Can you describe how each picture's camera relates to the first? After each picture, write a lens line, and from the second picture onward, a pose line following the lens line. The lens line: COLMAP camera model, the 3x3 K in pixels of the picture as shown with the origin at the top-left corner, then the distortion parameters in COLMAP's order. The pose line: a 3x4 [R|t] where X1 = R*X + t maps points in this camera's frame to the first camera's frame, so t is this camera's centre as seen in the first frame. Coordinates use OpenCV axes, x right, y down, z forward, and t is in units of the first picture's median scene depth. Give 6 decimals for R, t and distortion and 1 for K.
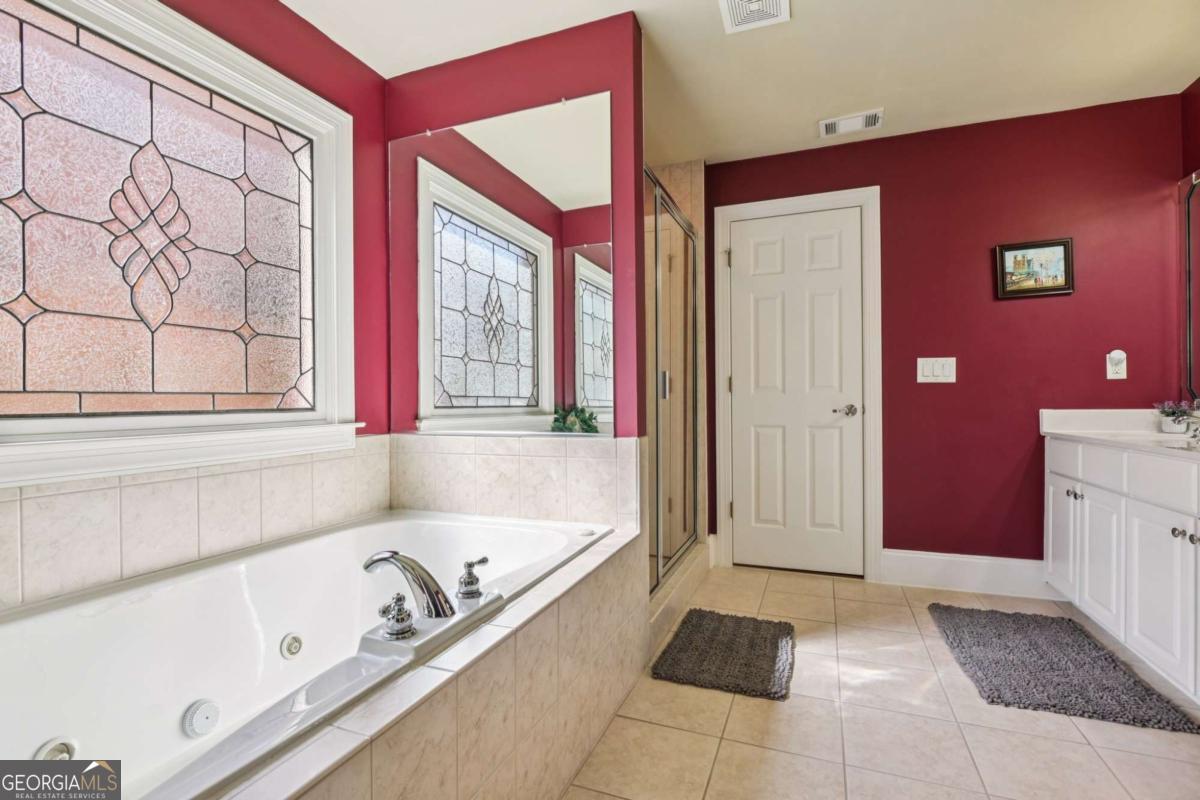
lens RADIAL K [[550.2, 0, 604.9], [0, 550.2, 402.2], [0, 0, 1]] dist [-0.009116, -0.003597]
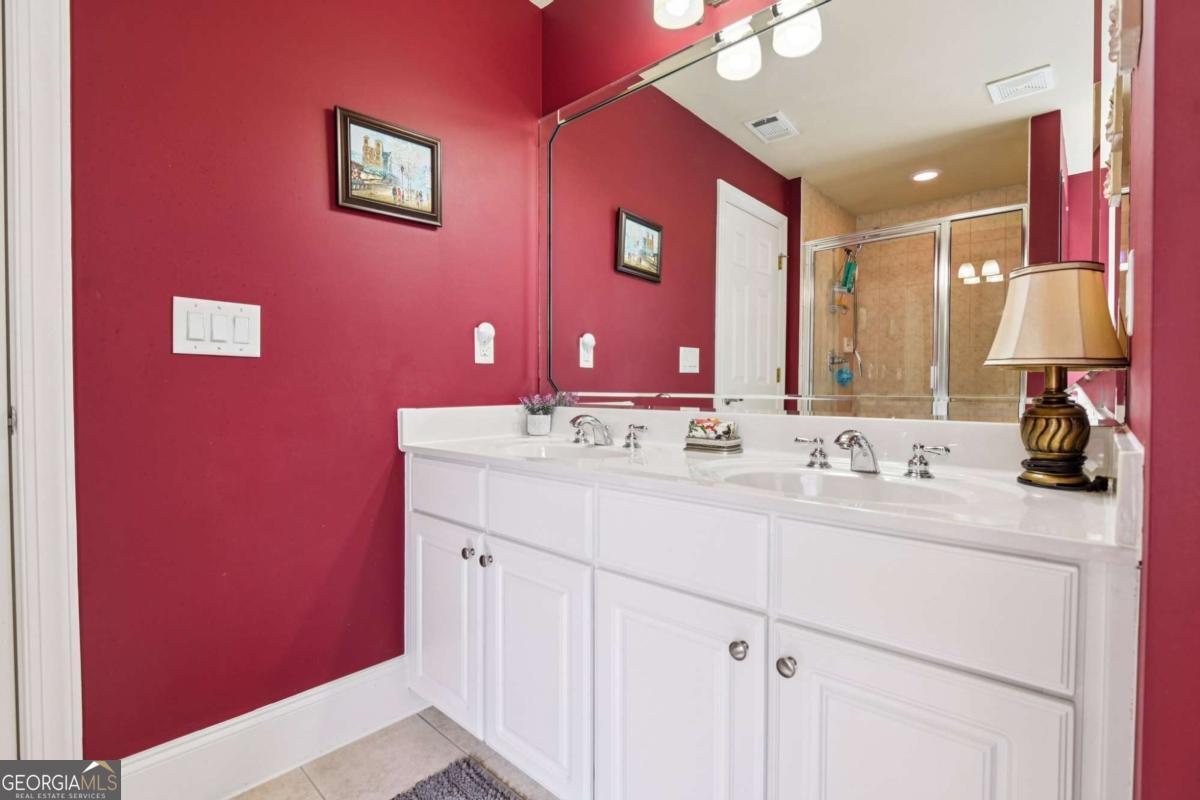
lens RADIAL K [[550.2, 0, 602.9], [0, 550.2, 394.8], [0, 0, 1]] dist [-0.009116, -0.003597]
pose [[0.352422, -0.008611, 0.935802, 0.311851], [-0.005720, 0.999919, 0.011355, -0.010424], [-0.935824, -0.009354, 0.352344, 0.580474]]
